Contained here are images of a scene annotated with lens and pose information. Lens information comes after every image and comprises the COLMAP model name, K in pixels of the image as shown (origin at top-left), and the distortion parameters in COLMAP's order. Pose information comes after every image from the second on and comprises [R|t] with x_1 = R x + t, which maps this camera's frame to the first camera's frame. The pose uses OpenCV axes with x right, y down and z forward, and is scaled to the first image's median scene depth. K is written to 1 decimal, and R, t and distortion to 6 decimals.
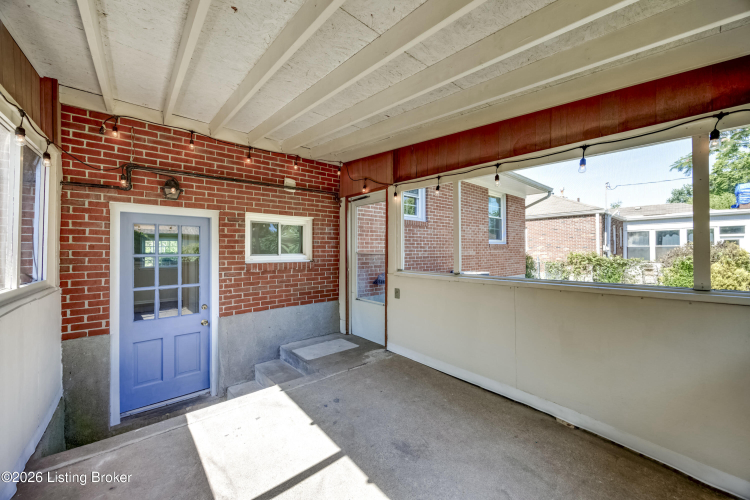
lens RADIAL K [[286.9, 0, 376.4], [0, 286.9, 251.9], [0, 0, 1]] dist [-0.000785, -0.000010]
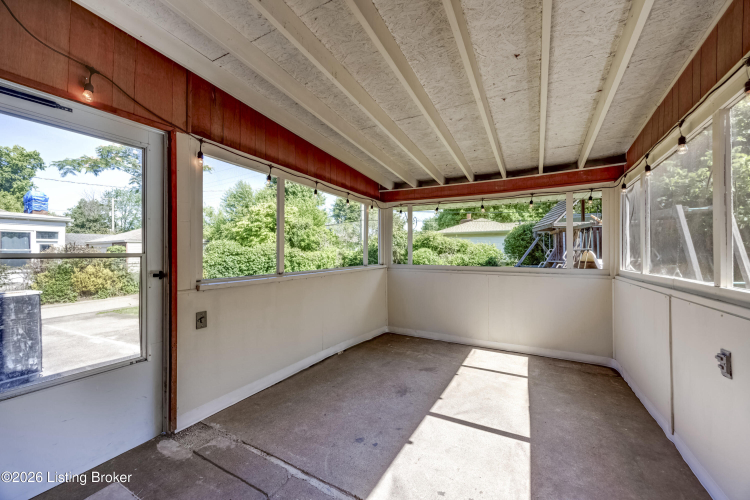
lens RADIAL K [[286.9, 0, 376.4], [0, 286.9, 251.9], [0, 0, 1]] dist [-0.000785, -0.000010]
pose [[-0.364232, 0.011788, 0.931234, -0.921501], [0.006152, 0.999929, -0.010251, 0.013210], [-0.931288, 0.001995, -0.364278, 1.284737]]
